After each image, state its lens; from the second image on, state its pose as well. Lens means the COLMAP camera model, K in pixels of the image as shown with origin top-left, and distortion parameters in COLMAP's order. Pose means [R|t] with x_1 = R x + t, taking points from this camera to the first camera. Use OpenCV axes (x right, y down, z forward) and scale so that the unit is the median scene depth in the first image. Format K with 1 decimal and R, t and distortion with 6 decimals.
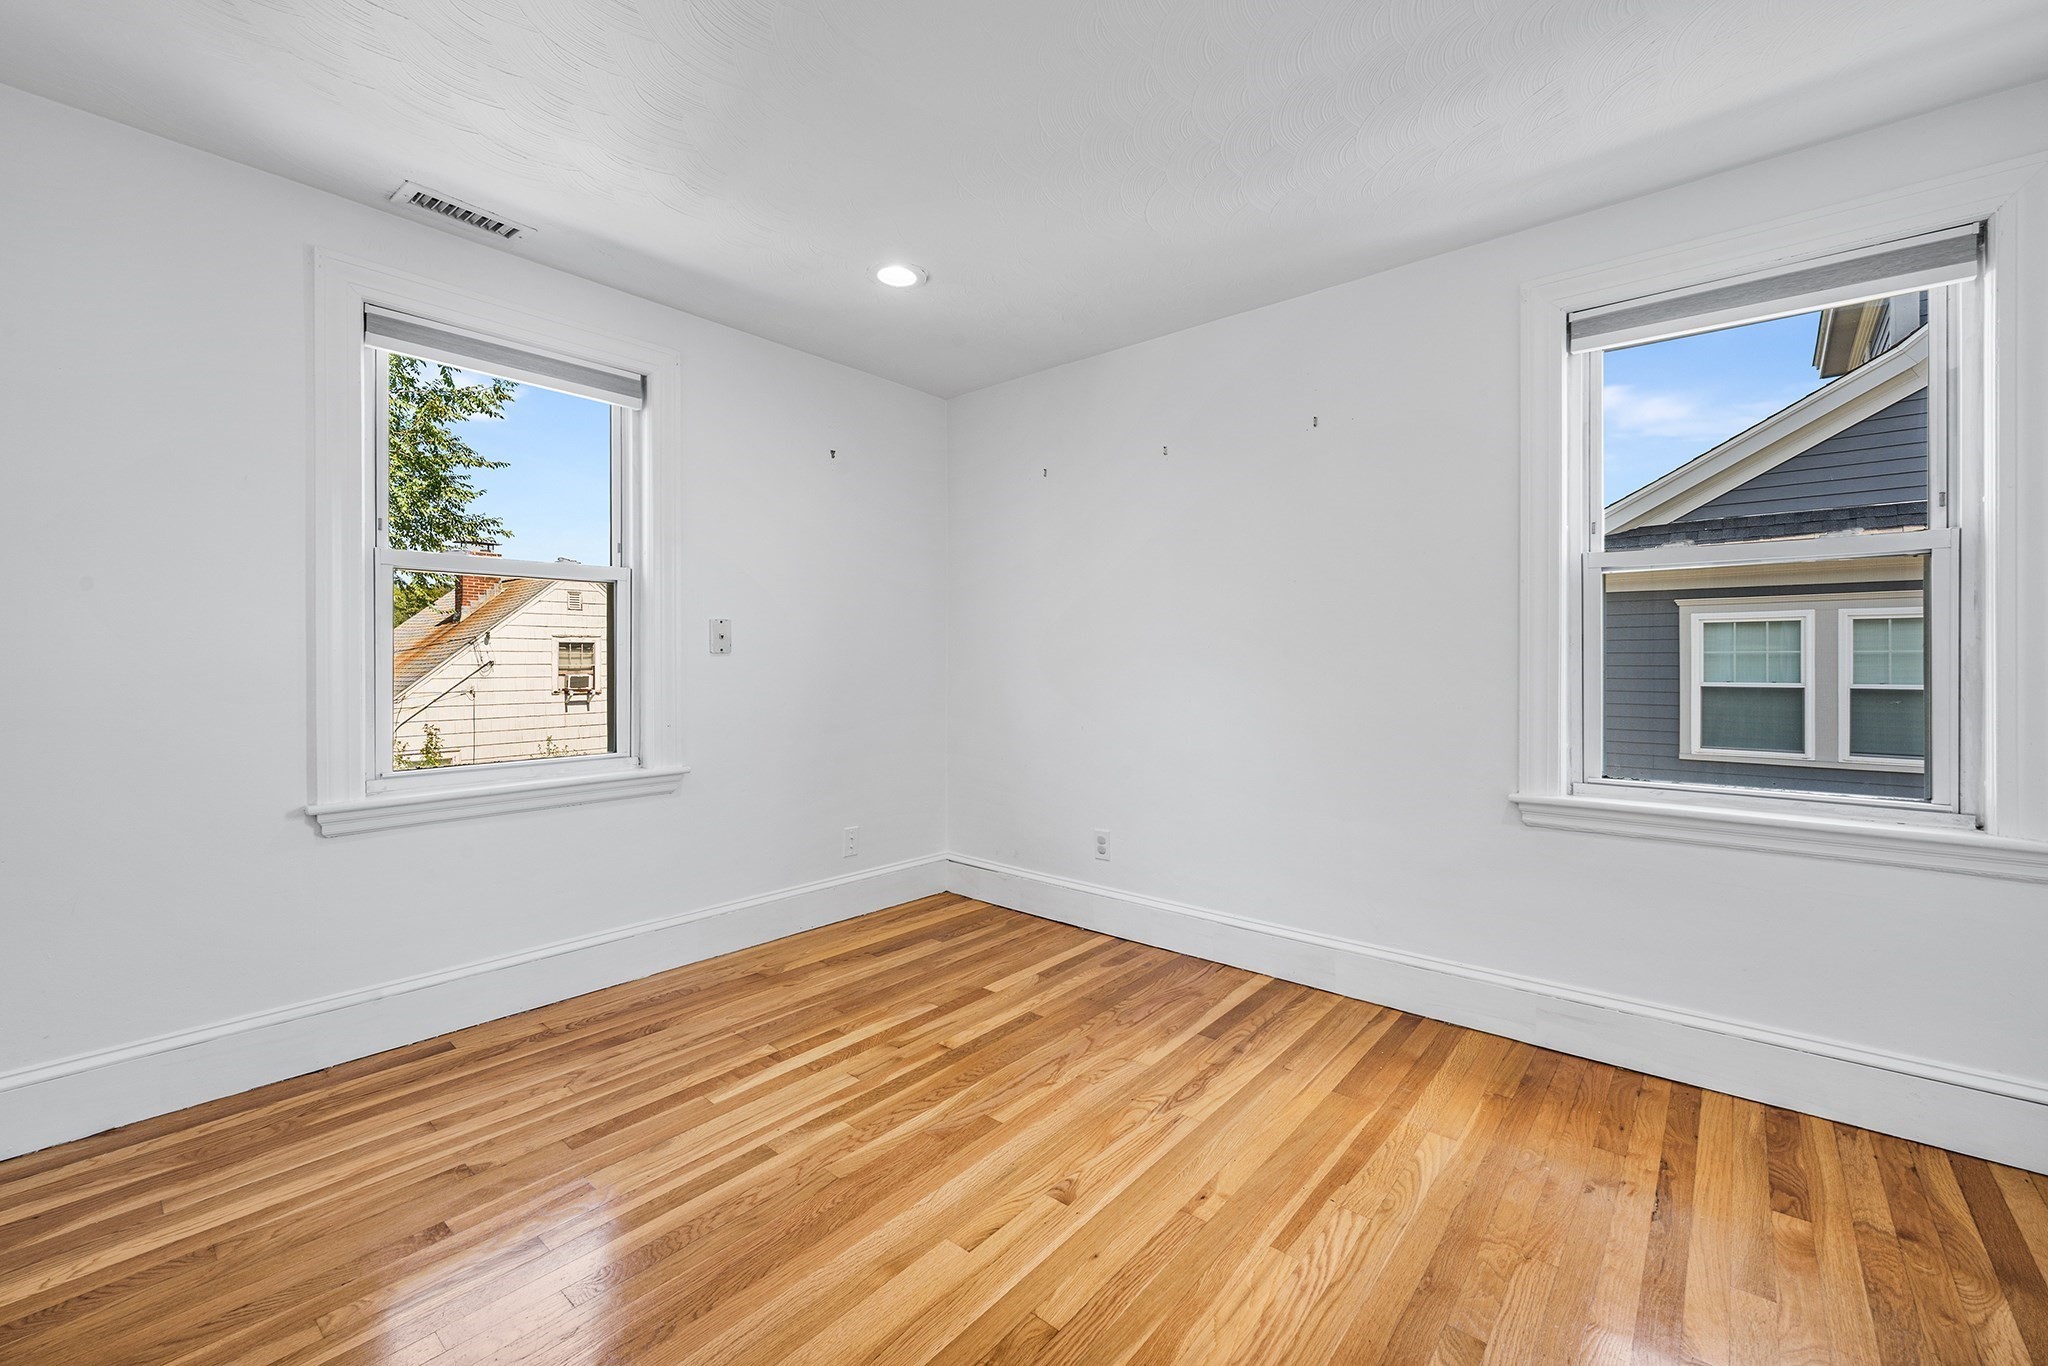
lens RADIAL K [[814.8, 0, 1024.6], [0, 814.8, 676.8], [0, 0, 1]] dist [-0.001323, -0.000256]
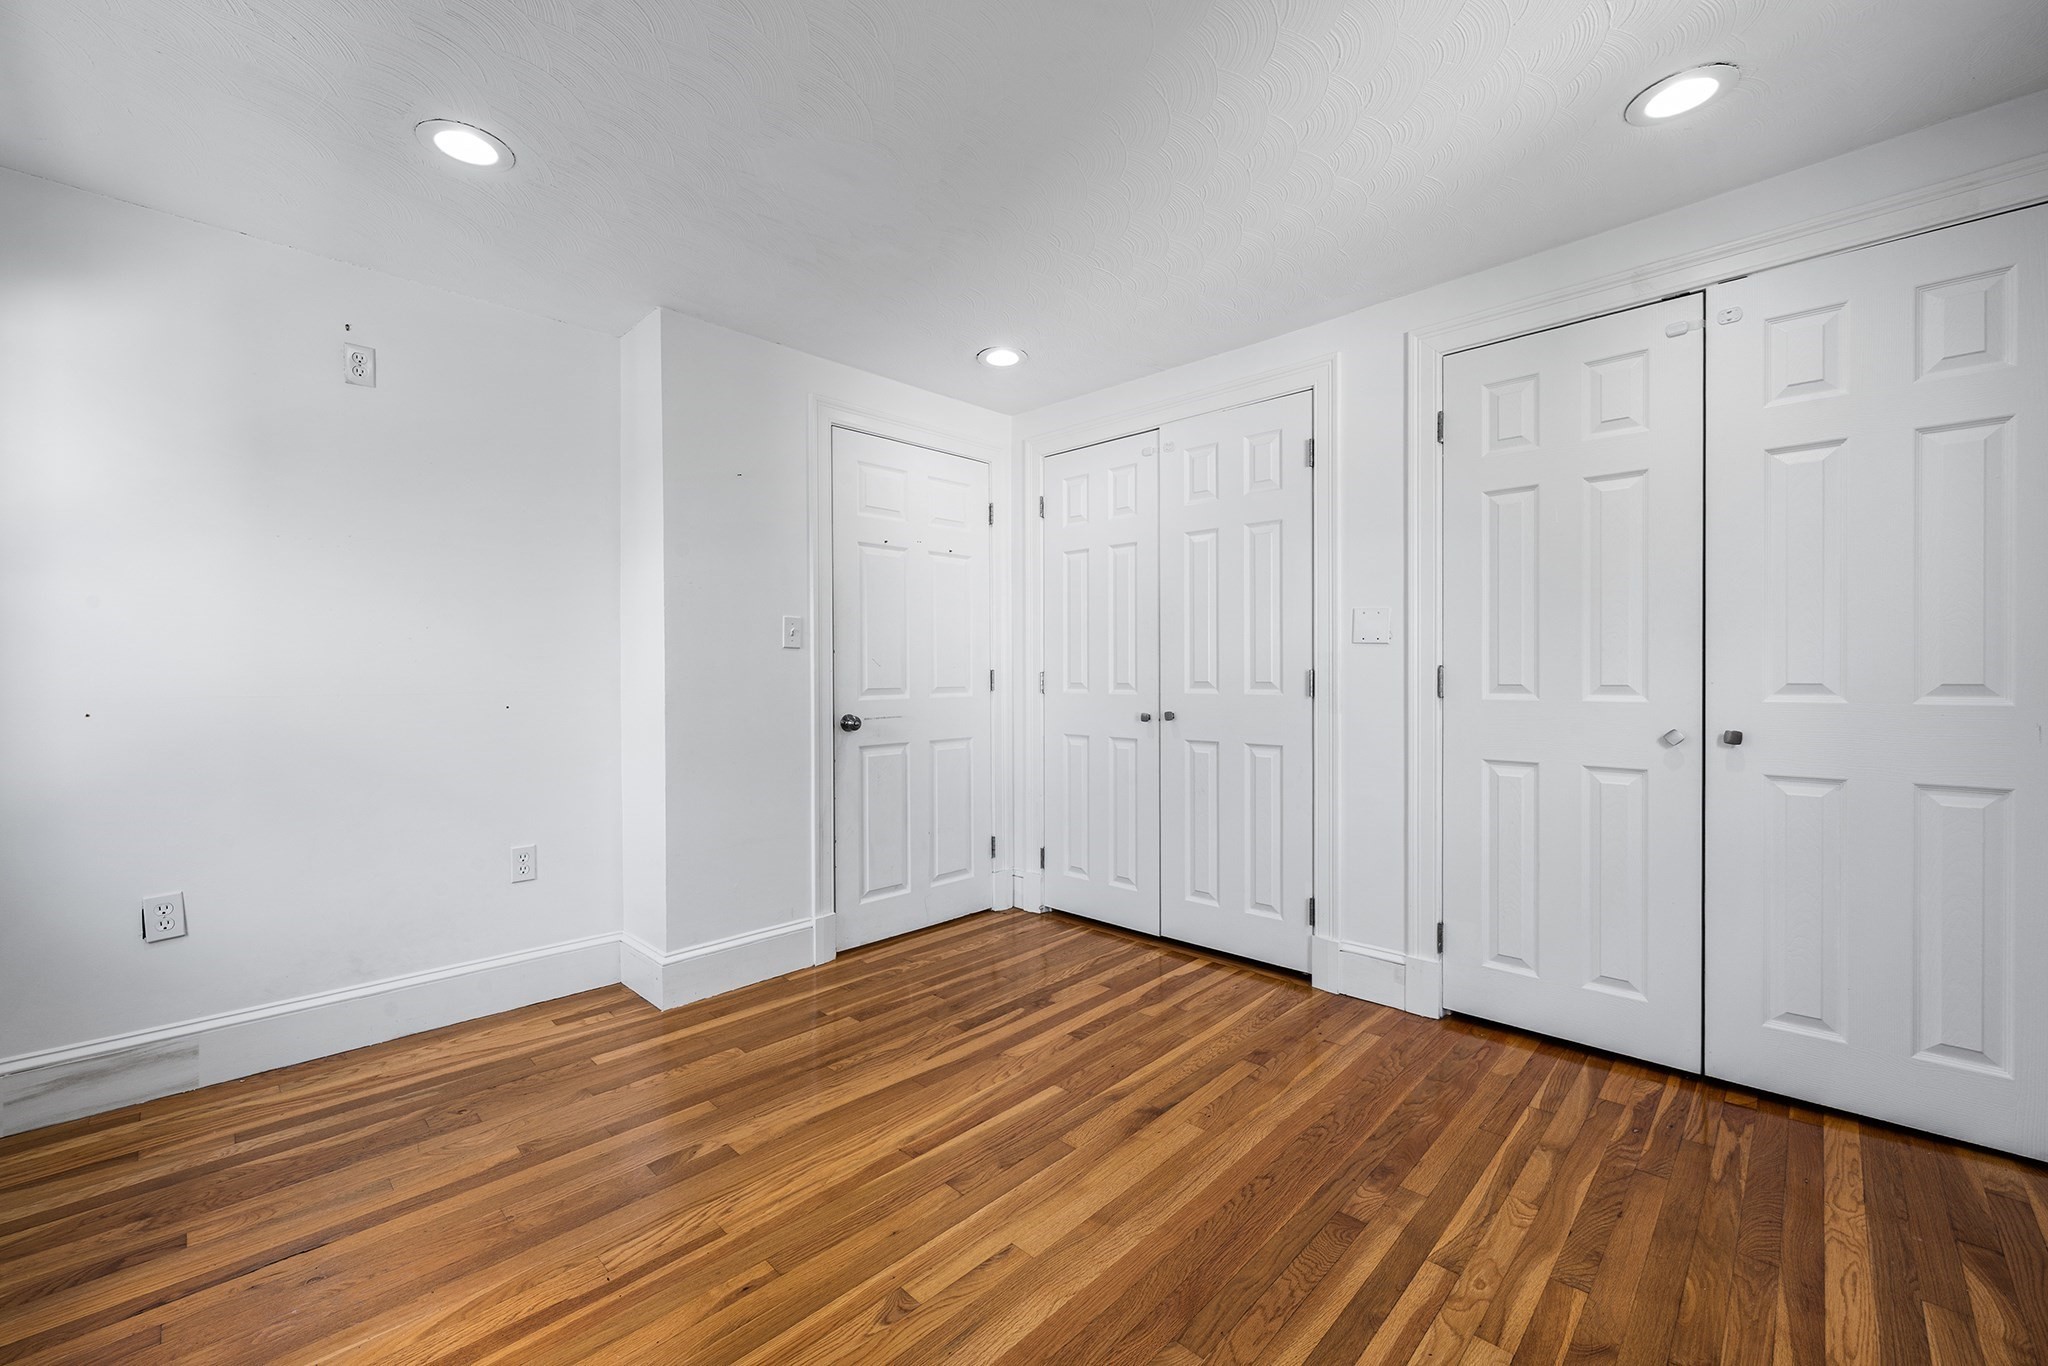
lens RADIAL K [[814.8, 0, 1026.6], [0, 814.8, 682.5], [0, 0, 1]] dist [-0.001323, -0.000256]
pose [[-0.998246, 0.006349, 0.058868, -0.142098], [0.006713, 0.999960, 0.005983, -0.020396], [-0.058828, 0.006368, -0.998248, 1.882145]]
